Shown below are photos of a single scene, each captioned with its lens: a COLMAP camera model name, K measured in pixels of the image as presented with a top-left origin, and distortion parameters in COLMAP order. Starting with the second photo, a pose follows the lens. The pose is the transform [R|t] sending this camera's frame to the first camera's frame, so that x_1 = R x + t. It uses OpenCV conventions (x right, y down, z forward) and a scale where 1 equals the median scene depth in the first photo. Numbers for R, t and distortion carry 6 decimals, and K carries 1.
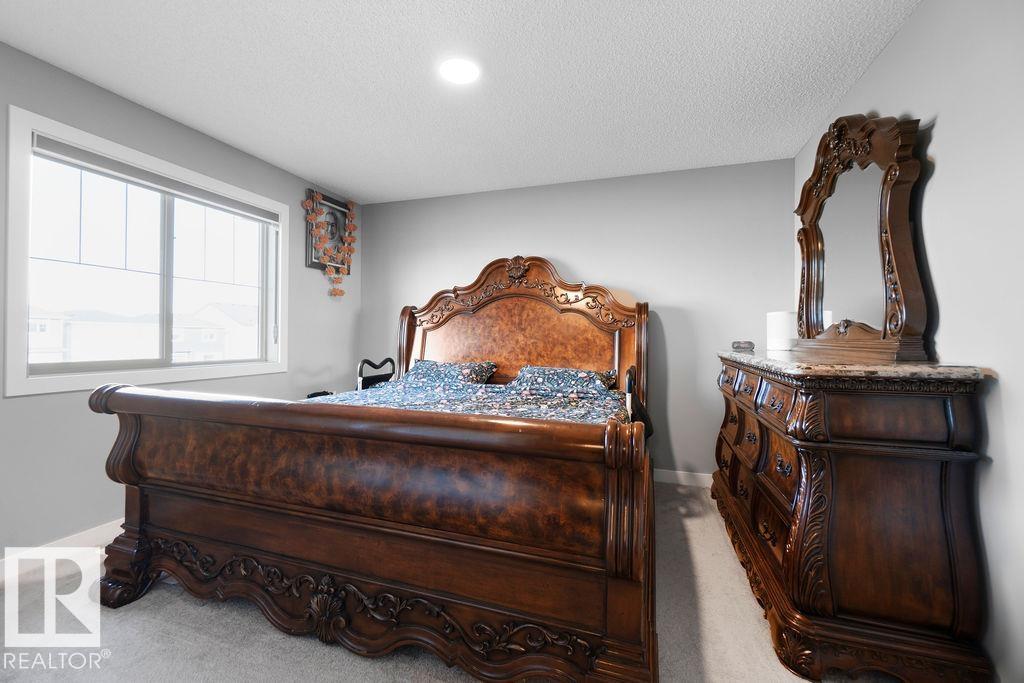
lens RADIAL K [[440.1, 0, 500.9], [0, 440.1, 337.8], [0, 0, 1]] dist [-0.005131, 0.003058]
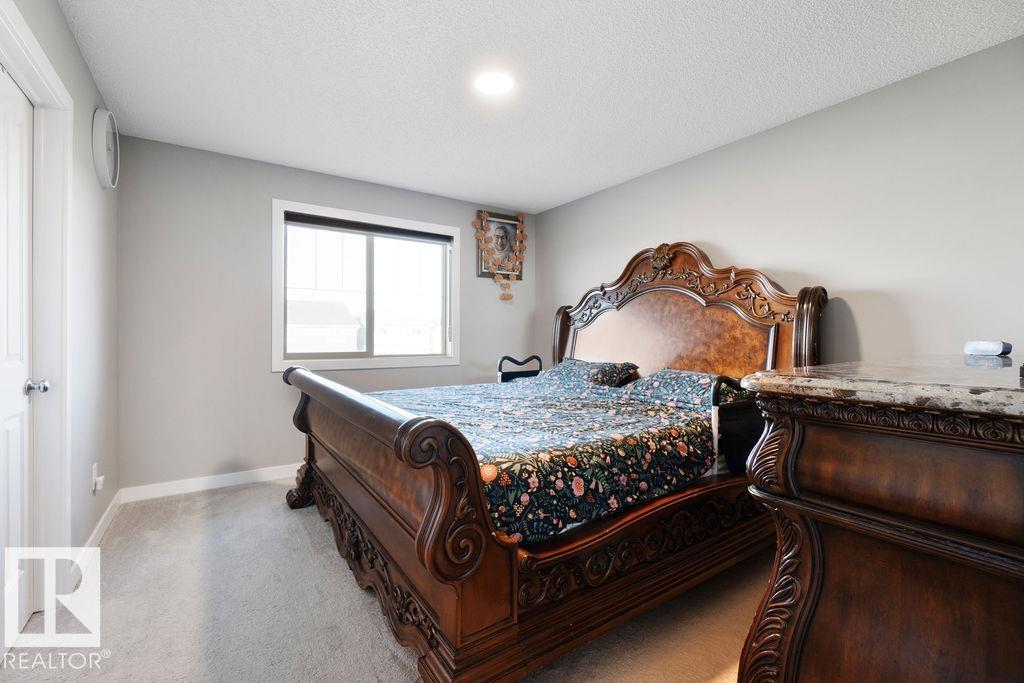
lens RADIAL K [[440.1, 0, 504.5], [0, 440.1, 341.1], [0, 0, 1]] dist [-0.005131, 0.003058]
pose [[0.796336, 0.003184, -0.604847, 0.329772], [0.002030, 0.999966, 0.007937, 0.002004], [0.604851, -0.007548, 0.796303, 0.101902]]
